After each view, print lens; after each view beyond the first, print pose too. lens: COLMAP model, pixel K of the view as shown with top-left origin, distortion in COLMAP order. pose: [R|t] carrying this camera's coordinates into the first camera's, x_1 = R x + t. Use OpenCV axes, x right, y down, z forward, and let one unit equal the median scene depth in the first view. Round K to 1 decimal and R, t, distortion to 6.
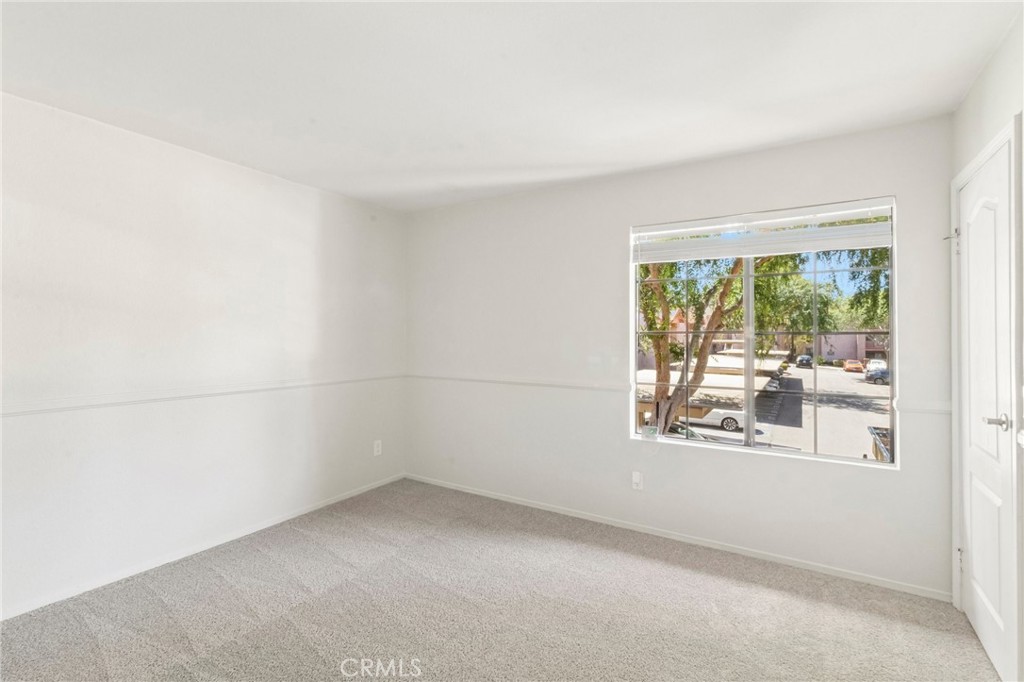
lens RADIAL K [[469.5, 0, 503.1], [0, 469.5, 332.5], [0, 0, 1]] dist [0.001339, 0.000395]
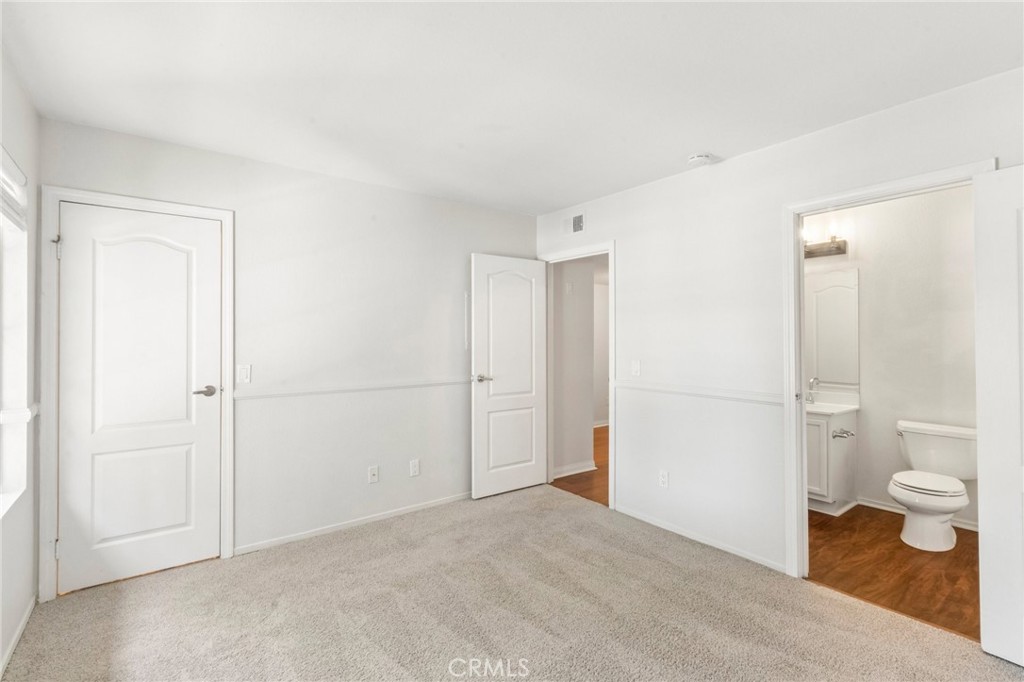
lens RADIAL K [[469.5, 0, 503.1], [0, 469.5, 332.5], [0, 0, 1]] dist [0.001339, 0.000395]
pose [[-0.937156, 0.003487, 0.348893, -0.304699], [-0.003290, 0.999817, -0.018828, 0.010243], [-0.348895, -0.018792, -0.936974, 1.468790]]
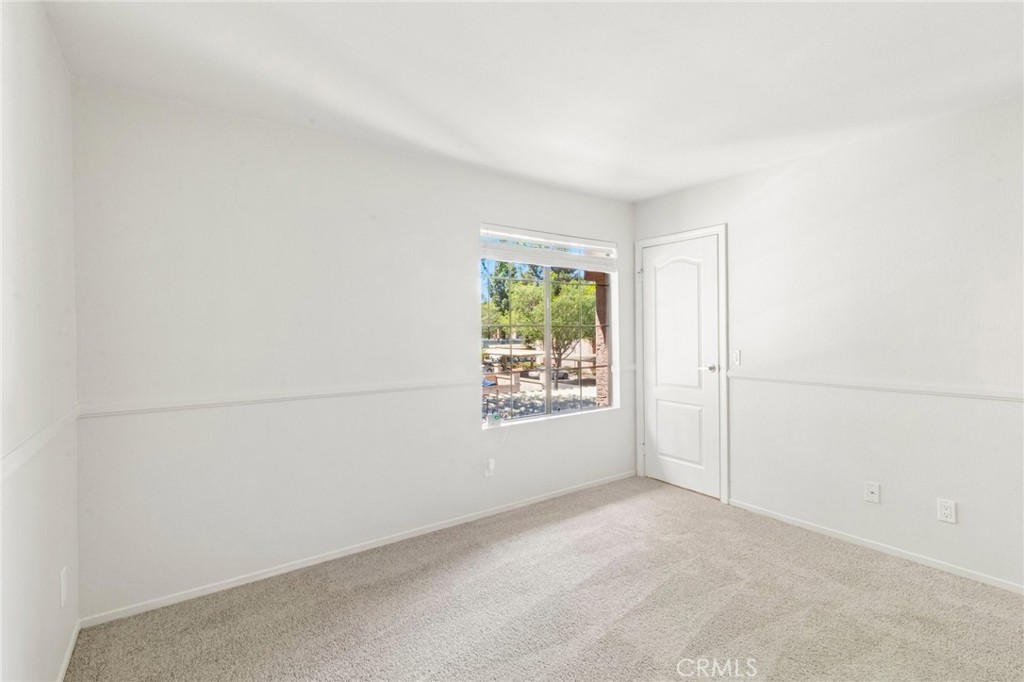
lens RADIAL K [[469.5, 0, 503.1], [0, 469.5, 332.5], [0, 0, 1]] dist [0.001339, 0.000395]
pose [[0.378561, -0.010841, 0.925513, -0.833942], [0.001183, 0.999936, 0.011229, 0.003034], [-0.925576, -0.003156, 0.378550, 0.722715]]
